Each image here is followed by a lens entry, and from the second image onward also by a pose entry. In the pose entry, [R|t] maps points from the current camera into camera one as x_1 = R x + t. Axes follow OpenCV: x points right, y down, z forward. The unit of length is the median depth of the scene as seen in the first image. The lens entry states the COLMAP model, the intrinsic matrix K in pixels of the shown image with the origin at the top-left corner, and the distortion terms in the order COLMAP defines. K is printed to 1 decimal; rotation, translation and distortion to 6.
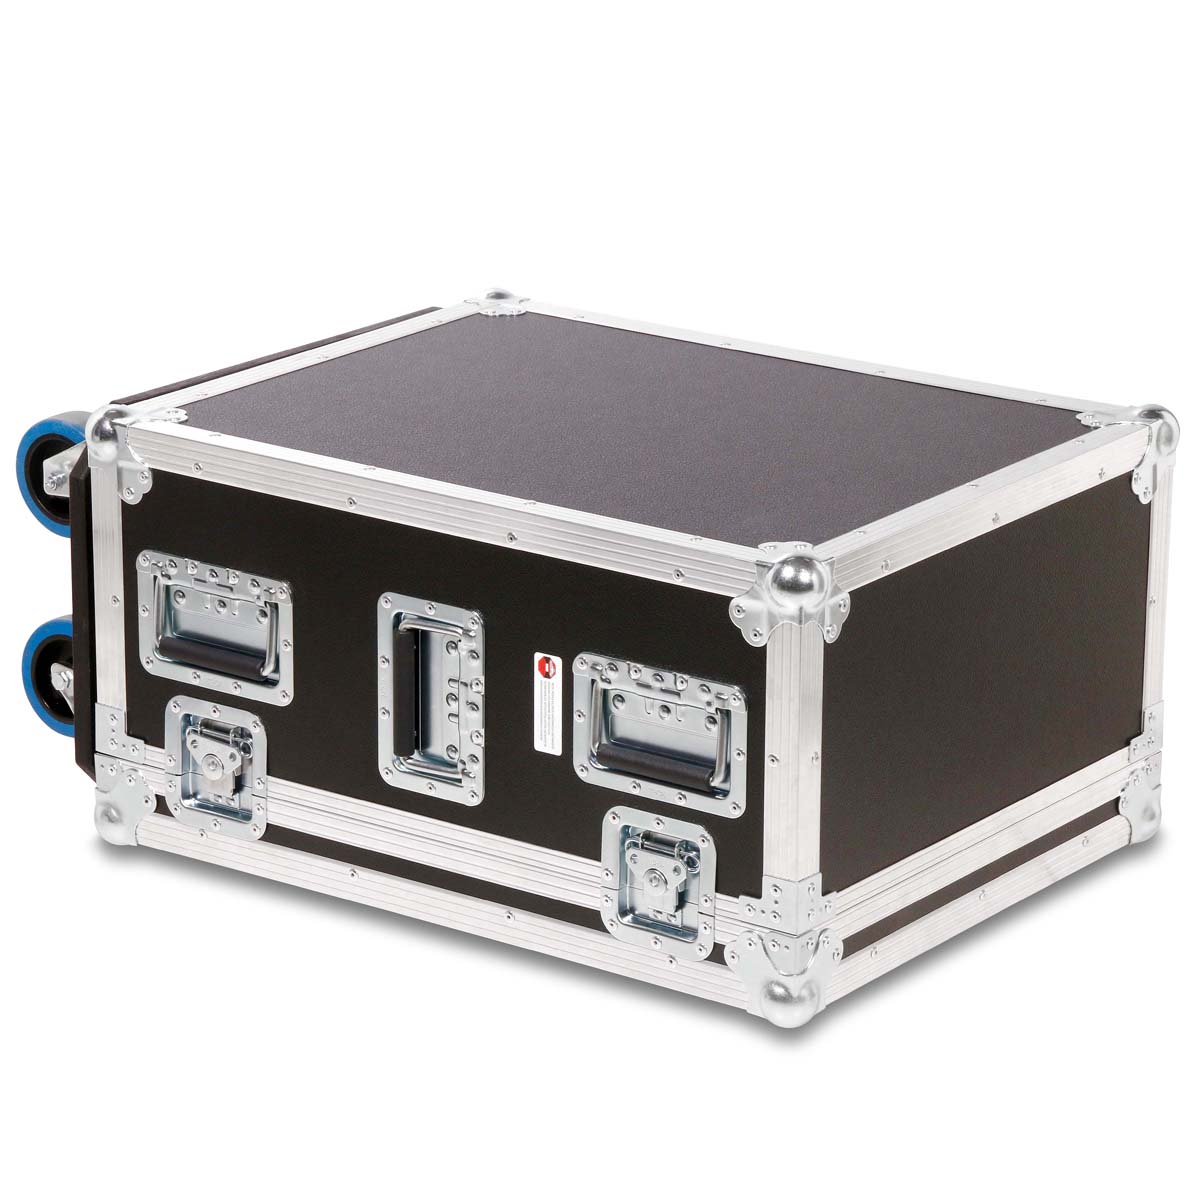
lens RADIAL K [[5012.2, 0, 600.0], [0, 5012.2, 600.0], [0, 0, 1]] dist [0.416255, -1.321973]
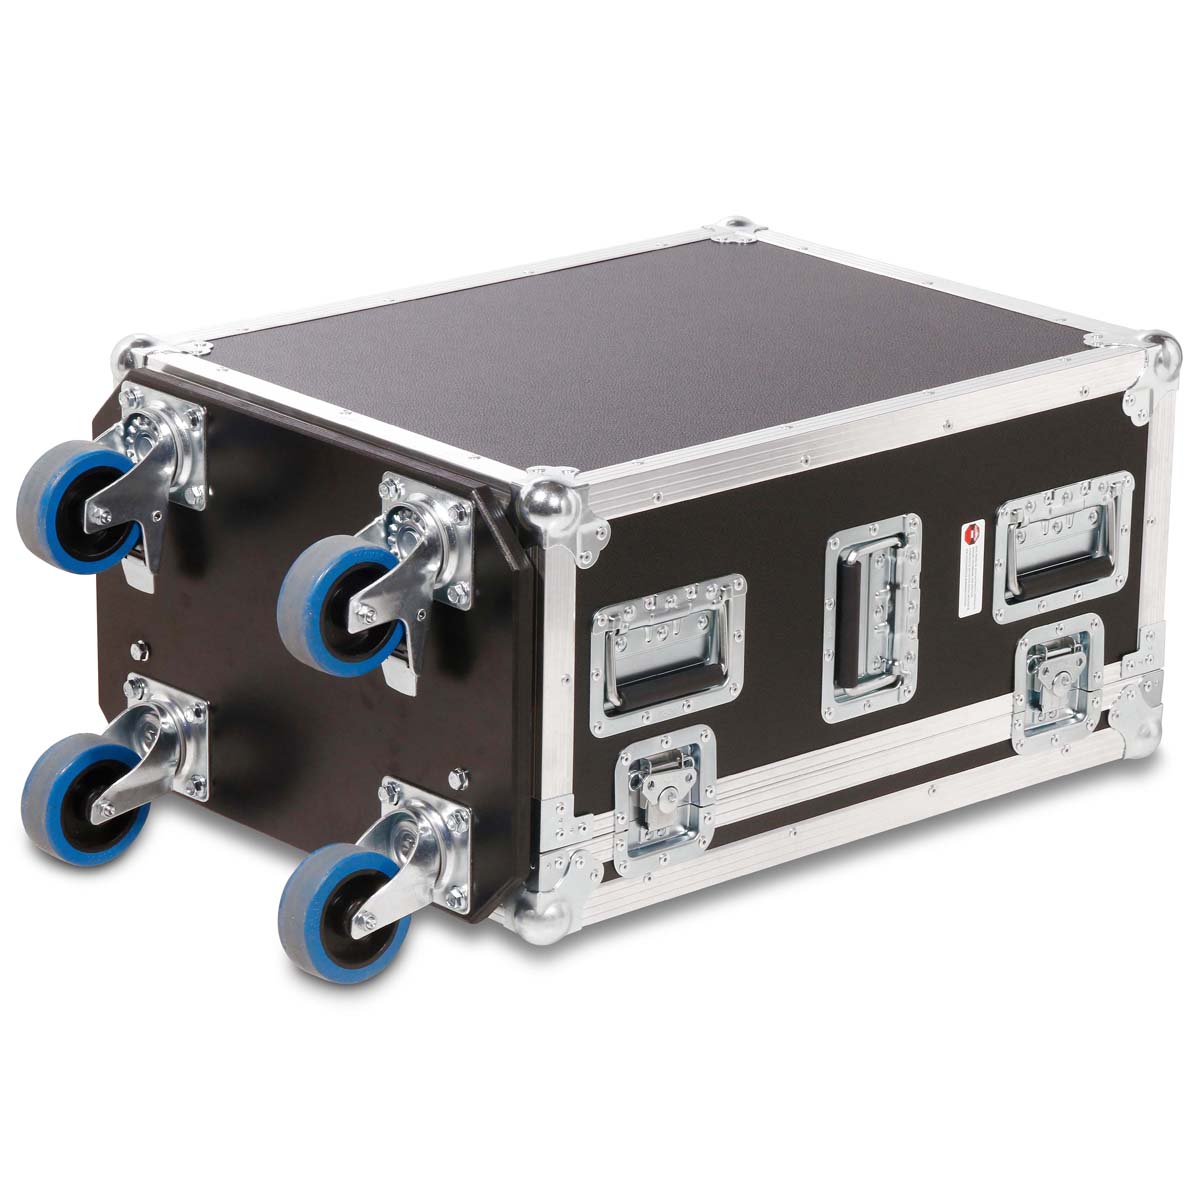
lens RADIAL K [[5012.2, 0, 600.0], [0, 5012.2, 600.0], [0, 0, 1]] dist [0.416255, -1.321973]
pose [[0.240368, -0.295132, 0.924727, -0.971401], [0.307464, 0.926753, 0.215859, -0.217360], [-0.920701, 0.232435, 0.313504, 0.700623]]
